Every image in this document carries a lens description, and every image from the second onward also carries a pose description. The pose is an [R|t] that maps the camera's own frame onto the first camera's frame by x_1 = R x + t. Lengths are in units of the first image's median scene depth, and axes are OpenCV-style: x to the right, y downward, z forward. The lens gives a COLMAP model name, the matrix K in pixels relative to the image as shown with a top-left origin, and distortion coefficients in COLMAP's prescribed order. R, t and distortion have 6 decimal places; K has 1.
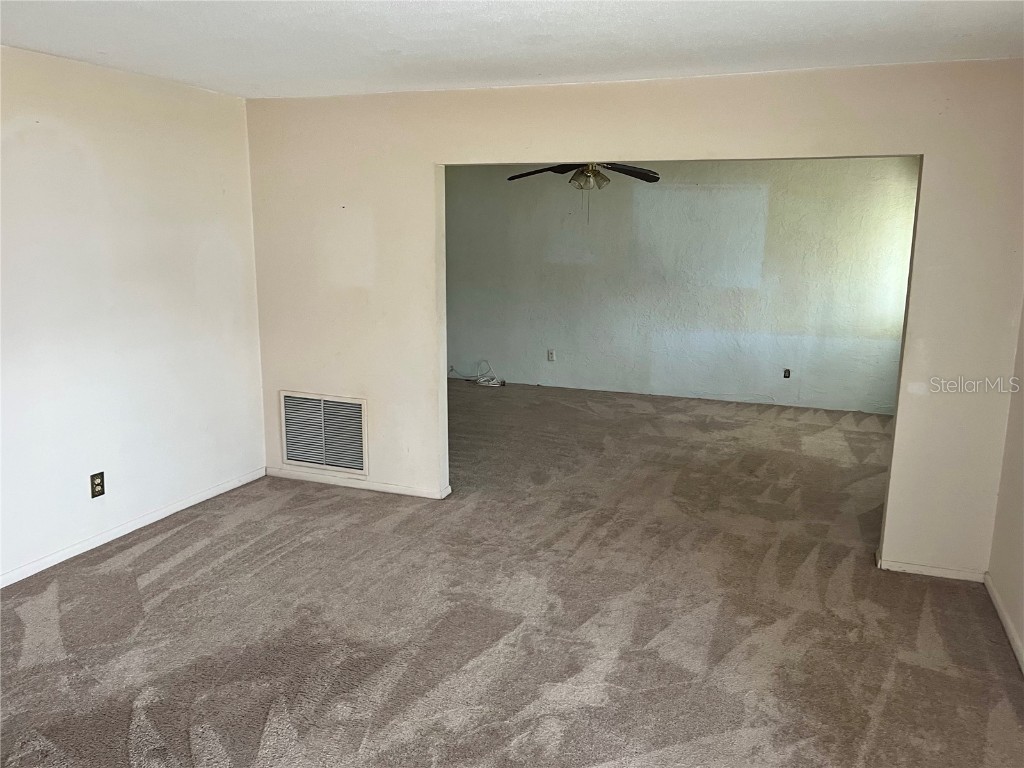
lens RADIAL K [[788.5, 0, 512.6], [0, 788.5, 384.0], [0, 0, 1]] dist [0.037337, -0.025364]
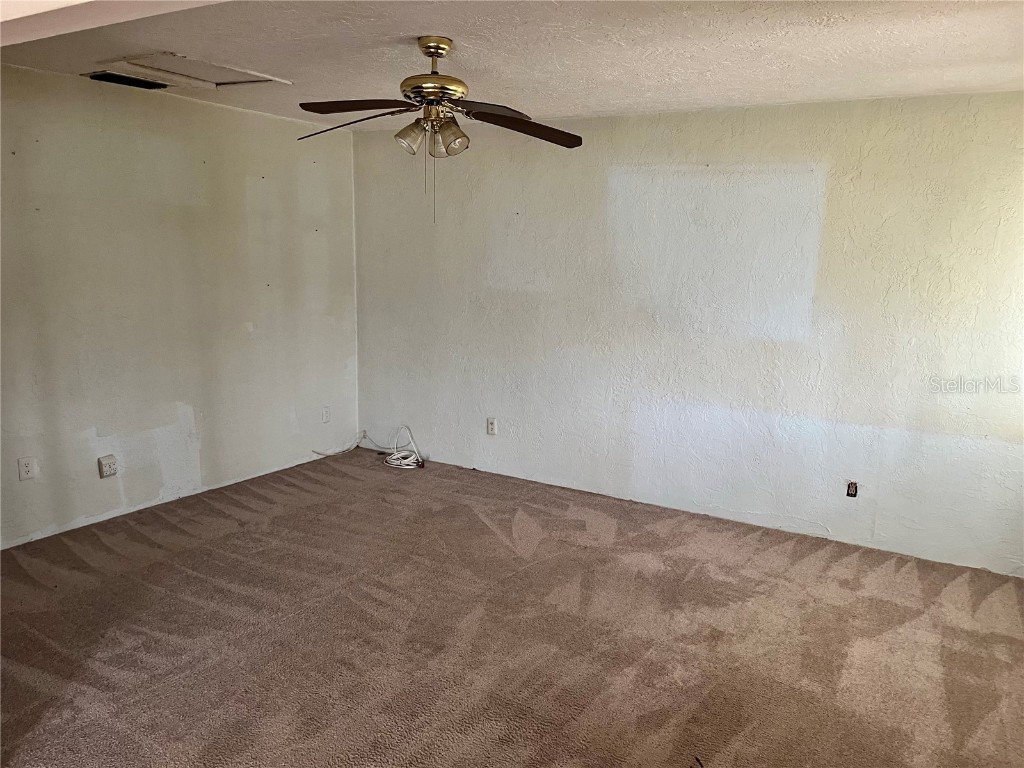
lens RADIAL K [[788.5, 0, 511.3], [0, 788.5, 384.0], [0, 0, 1]] dist [0.037337, -0.025364]
pose [[0.985954, 0.043483, -0.161258, 0.197895], [-0.046254, 0.998839, -0.013471, -0.073734], [0.160485, 0.020740, 0.986820, 0.399112]]
